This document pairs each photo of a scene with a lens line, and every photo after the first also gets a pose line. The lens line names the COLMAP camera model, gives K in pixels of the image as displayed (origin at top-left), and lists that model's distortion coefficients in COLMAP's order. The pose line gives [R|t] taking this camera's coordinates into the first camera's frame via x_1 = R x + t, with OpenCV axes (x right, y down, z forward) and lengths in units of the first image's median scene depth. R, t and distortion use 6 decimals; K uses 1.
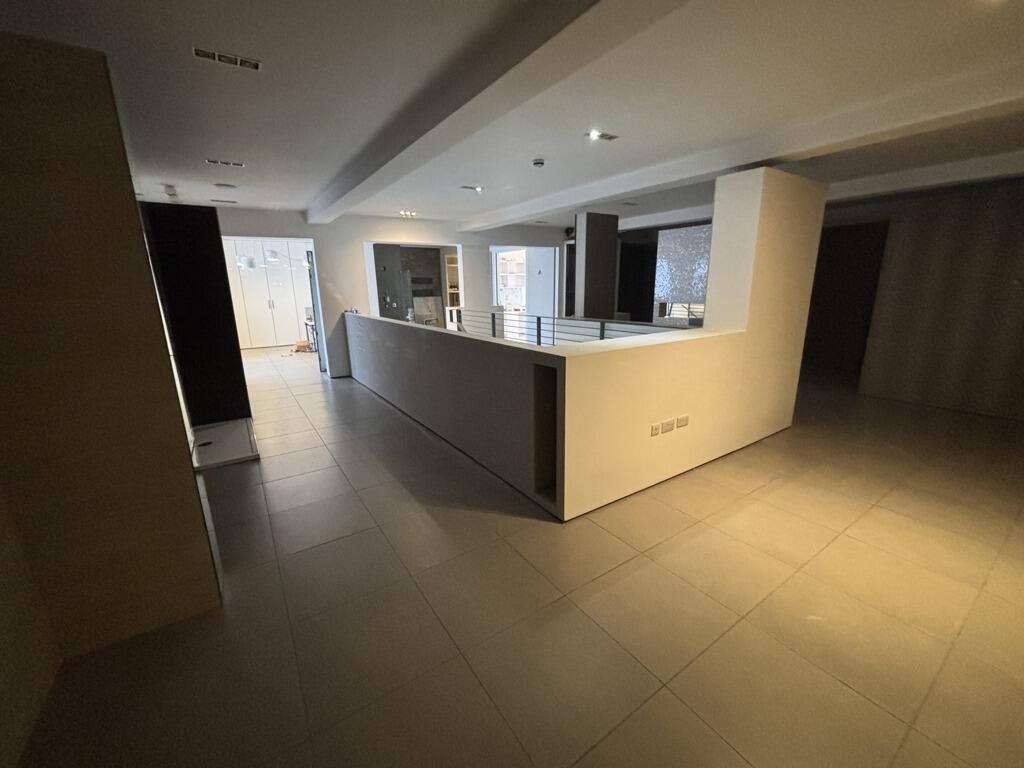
lens RADIAL K [[411.2, 0, 512.0], [0, 411.2, 384.0], [0, 0, 1]] dist [0.000353, -0.000096]
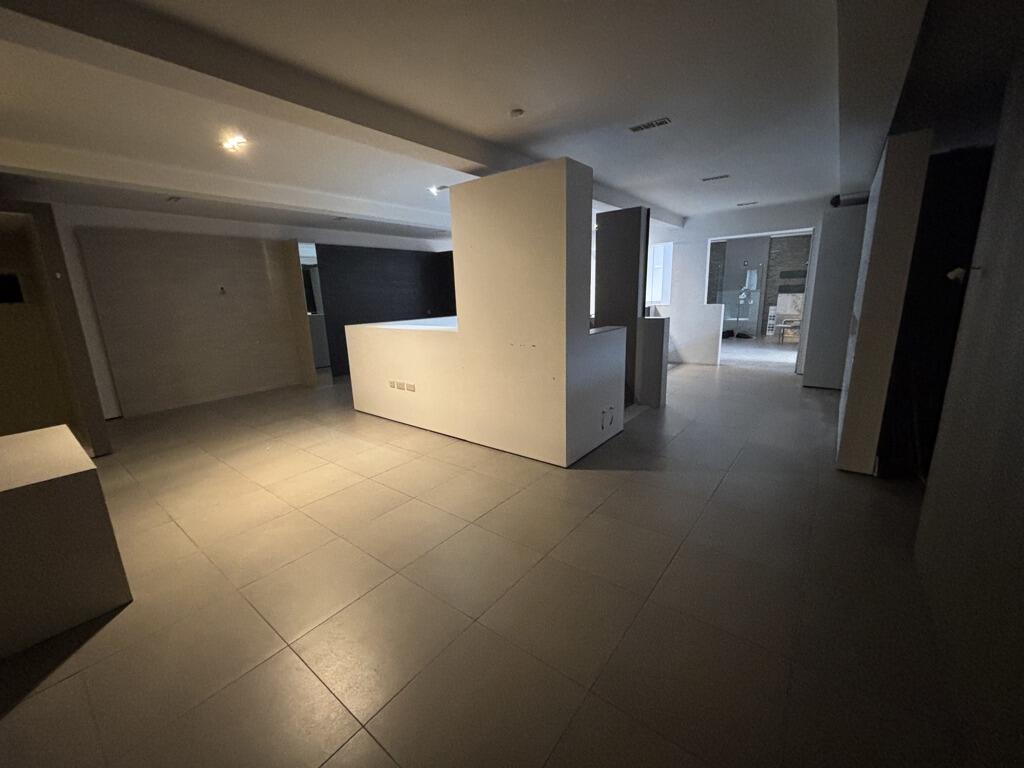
lens RADIAL K [[411.2, 0, 512.0], [0, 411.2, 384.0], [0, 0, 1]] dist [0.000353, -0.000096]
pose [[0.307110, 0.213300, -0.927462, 1.833216], [-0.197576, 0.967616, 0.157111, -0.210367], [0.930939, 0.134994, 0.339307, 0.845959]]
